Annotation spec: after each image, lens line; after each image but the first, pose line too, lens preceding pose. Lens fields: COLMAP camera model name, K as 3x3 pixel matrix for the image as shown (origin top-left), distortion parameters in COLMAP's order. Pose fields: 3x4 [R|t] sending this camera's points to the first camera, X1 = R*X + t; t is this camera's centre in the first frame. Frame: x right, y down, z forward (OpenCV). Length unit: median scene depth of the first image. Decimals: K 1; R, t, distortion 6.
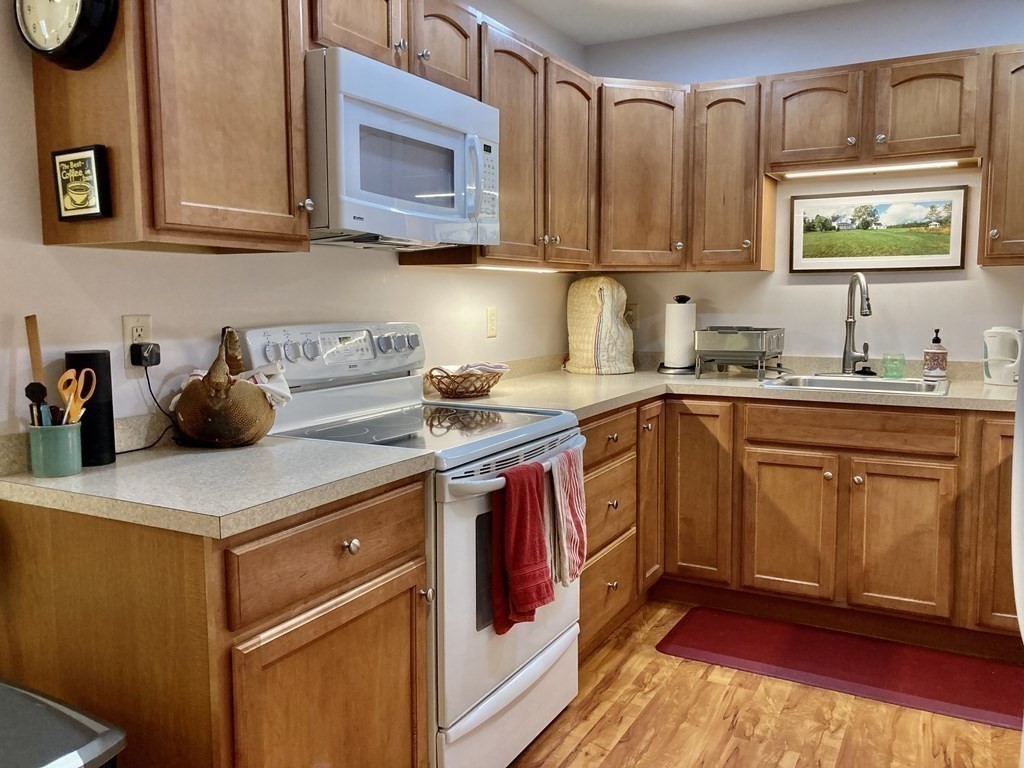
lens RADIAL K [[842.6, 0, 517.8], [0, 842.6, 377.2], [0, 0, 1]] dist [0.031879, -0.031432]
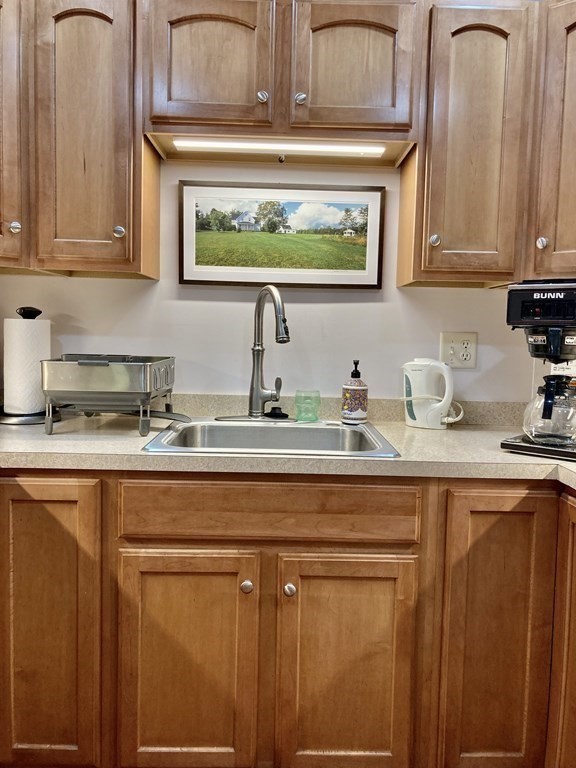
lens RADIAL K [[631.9, 0, 291.6], [0, 631.9, 380.1], [0, 0, 1]] dist [0.031879, -0.031432]
pose [[0.874488, -0.012108, 0.484897, 0.150362], [0.017355, 0.999829, -0.006333, -0.035988], [-0.484737, 0.013954, 0.874549, 0.514626]]
